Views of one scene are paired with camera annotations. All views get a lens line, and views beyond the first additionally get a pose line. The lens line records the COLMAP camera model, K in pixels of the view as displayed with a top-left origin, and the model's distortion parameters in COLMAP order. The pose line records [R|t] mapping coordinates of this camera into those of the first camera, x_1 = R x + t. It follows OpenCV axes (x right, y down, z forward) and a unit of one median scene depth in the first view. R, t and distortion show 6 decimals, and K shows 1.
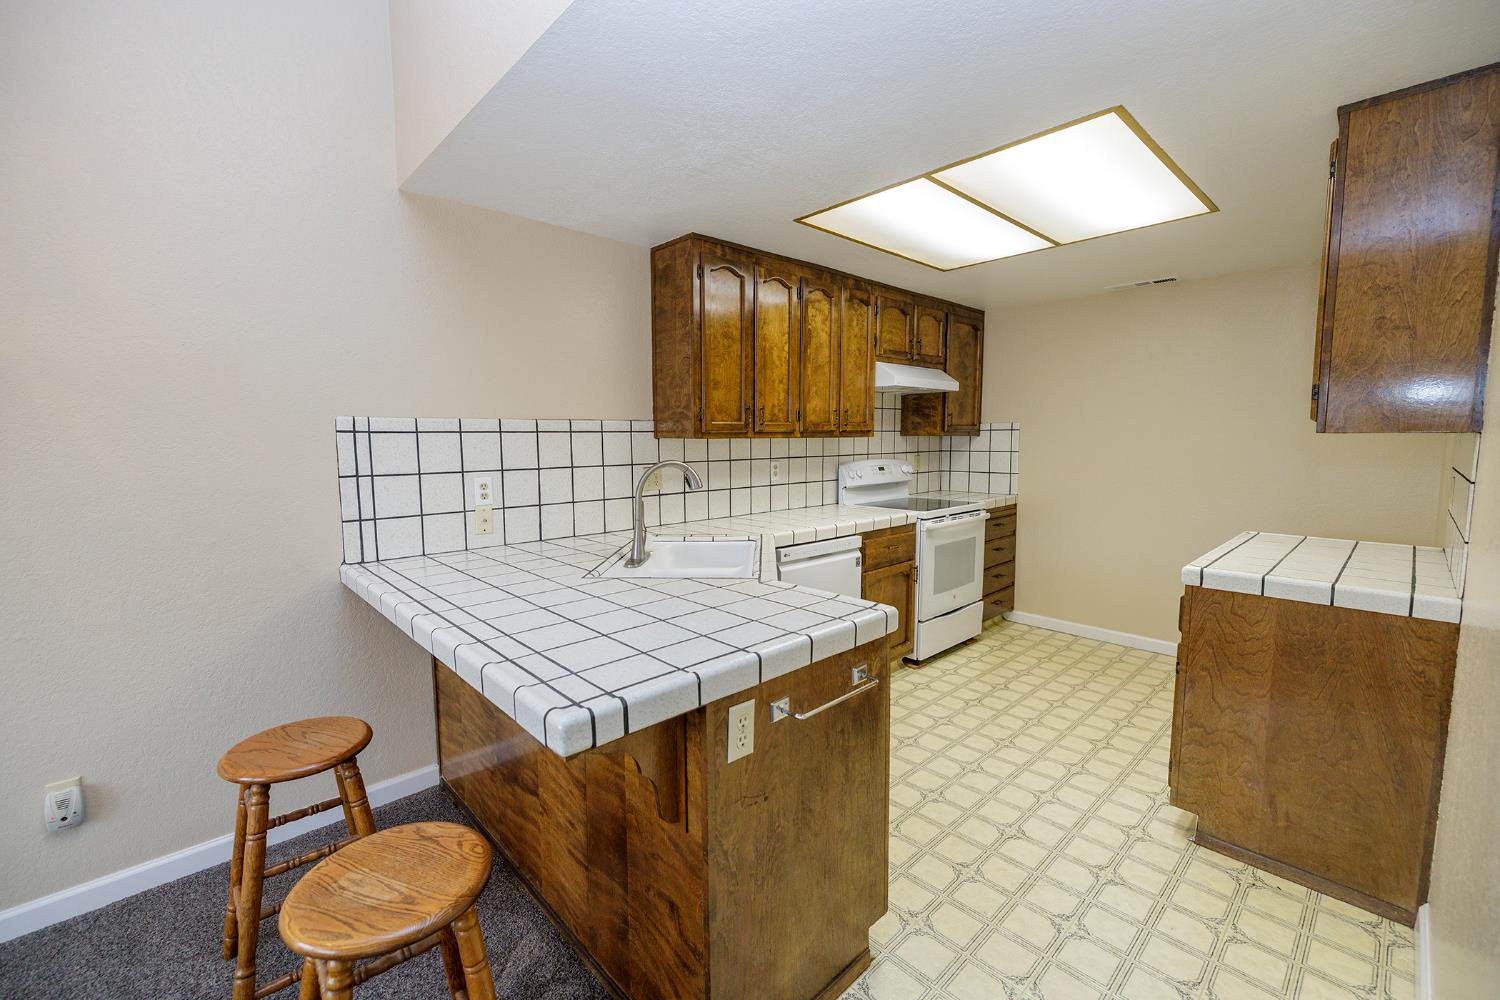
lens RADIAL K [[628.9, 0, 744.9], [0, 628.9, 497.7], [0, 0, 1]] dist [0.000418, 0.000425]
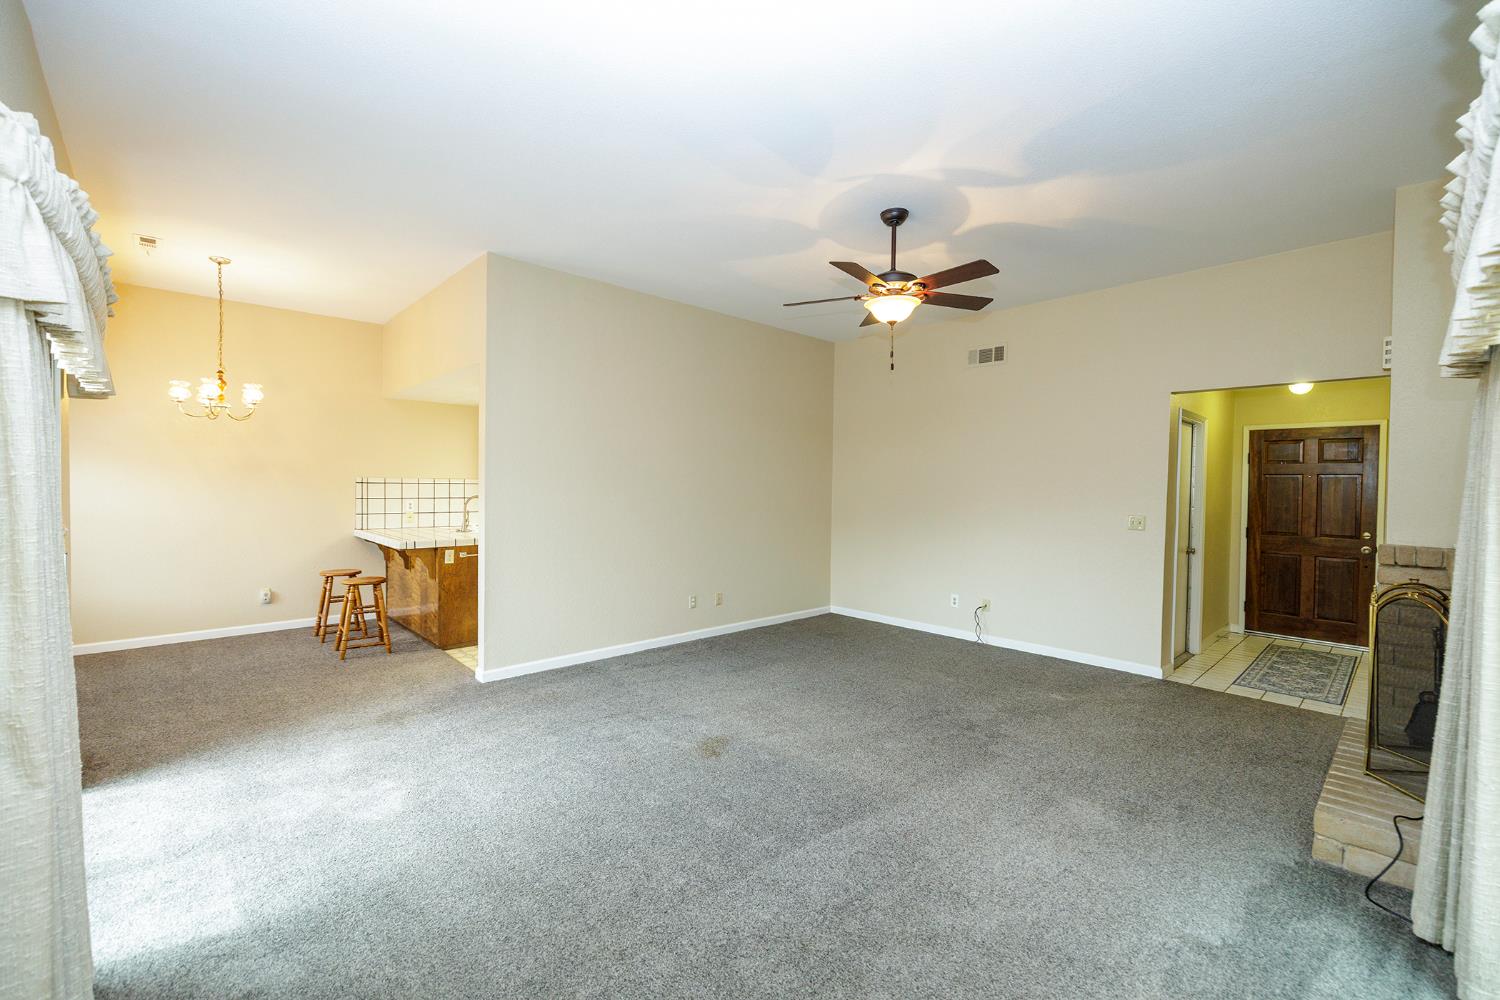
lens RADIAL K [[628.9, 0, 744.9], [0, 628.9, 497.7], [0, 0, 1]] dist [0.000418, 0.000425]
pose [[0.999802, 0.016238, -0.011542, 0.681312], [-0.017137, 0.996436, -0.082597, 0.099823], [0.010160, 0.082778, 0.996516, -1.080285]]
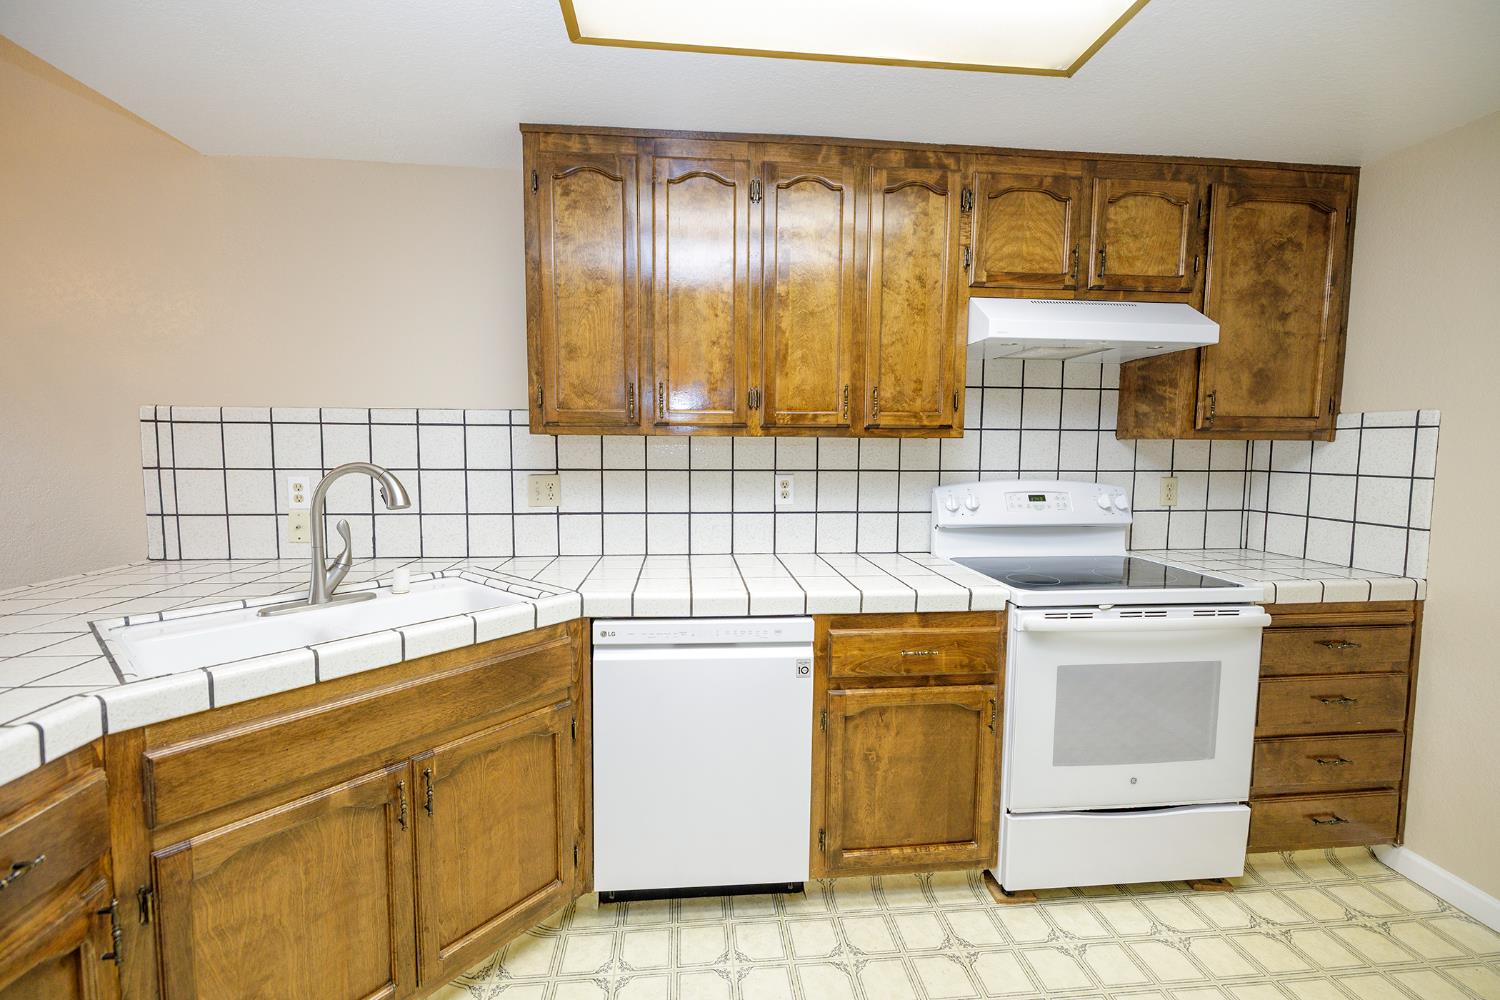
lens RADIAL K [[636.7, 0, 748.5], [0, 636.7, 492.4], [0, 0, 1]] dist [0.002166, 0.000233]
pose [[0.792838, 0.058929, -0.606577, 0.401952], [-0.072317, 0.997379, 0.002373, -0.038691], [0.605127, 0.041984, 0.795021, 0.465485]]
